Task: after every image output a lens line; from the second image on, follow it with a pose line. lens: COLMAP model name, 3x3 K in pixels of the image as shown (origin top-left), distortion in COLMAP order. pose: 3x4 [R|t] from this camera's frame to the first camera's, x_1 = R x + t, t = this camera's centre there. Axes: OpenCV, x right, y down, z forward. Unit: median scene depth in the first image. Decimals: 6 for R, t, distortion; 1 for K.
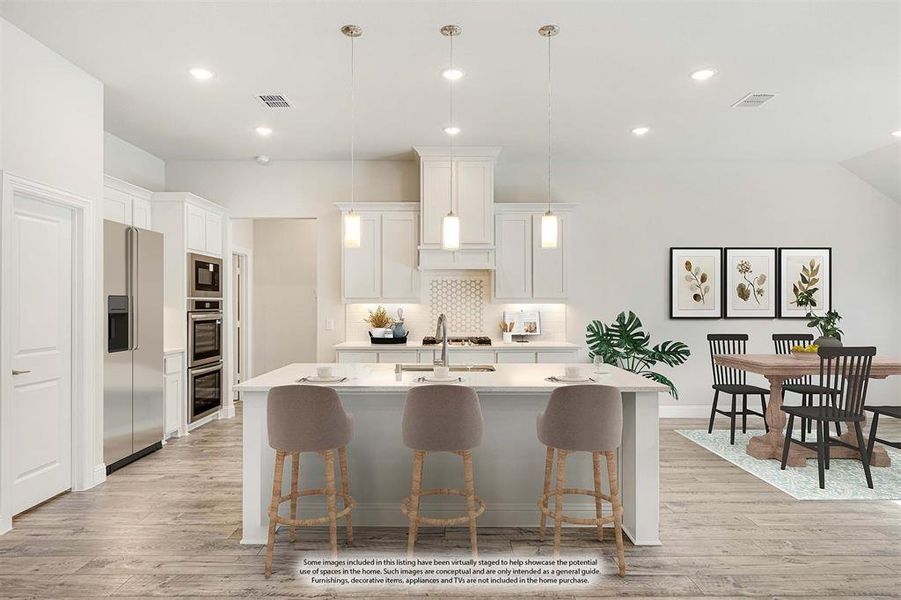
lens RADIAL K [[528.5, 0, 449.6], [0, 528.5, 306.2], [0, 0, 1]] dist [-0.007289, -0.000906]
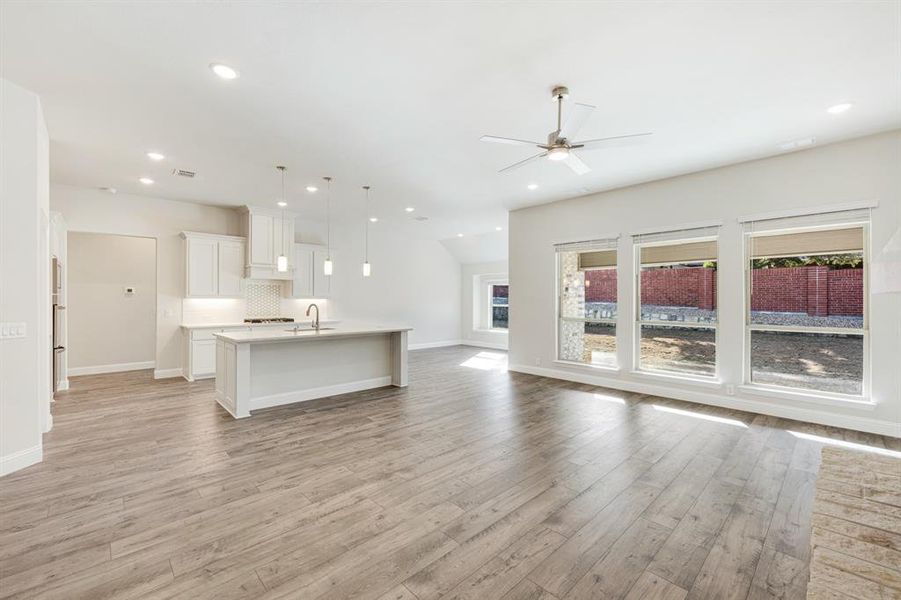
lens RADIAL K [[376.3, 0, 455.8], [0, 376.3, 303.9], [0, 0, 1]] dist [0.000698, -0.000596]
pose [[0.725535, -0.005962, 0.688160, -0.504371], [0.002668, 0.999979, 0.005851, 0.006852], [-0.688180, -0.002409, 0.725536, -0.391746]]
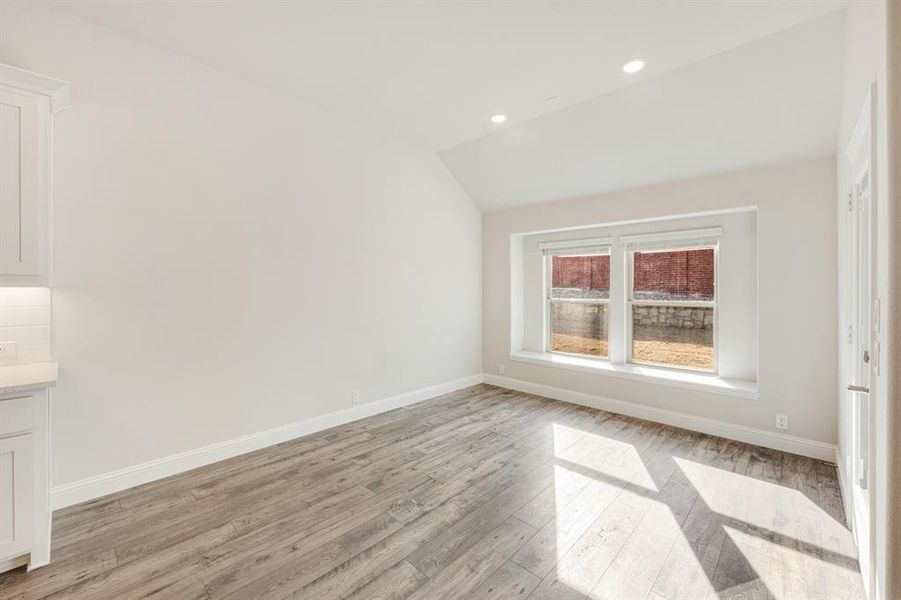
lens RADIAL K [[369.7, 0, 448.8], [0, 369.7, 285.4], [0, 0, 1]] dist [0.004831, -0.000497]
pose [[0.696732, 0.004317, 0.717318, 0.315489], [0.007266, 0.999888, -0.013075, 0.000811], [-0.717294, 0.014322, 0.696623, 0.641424]]
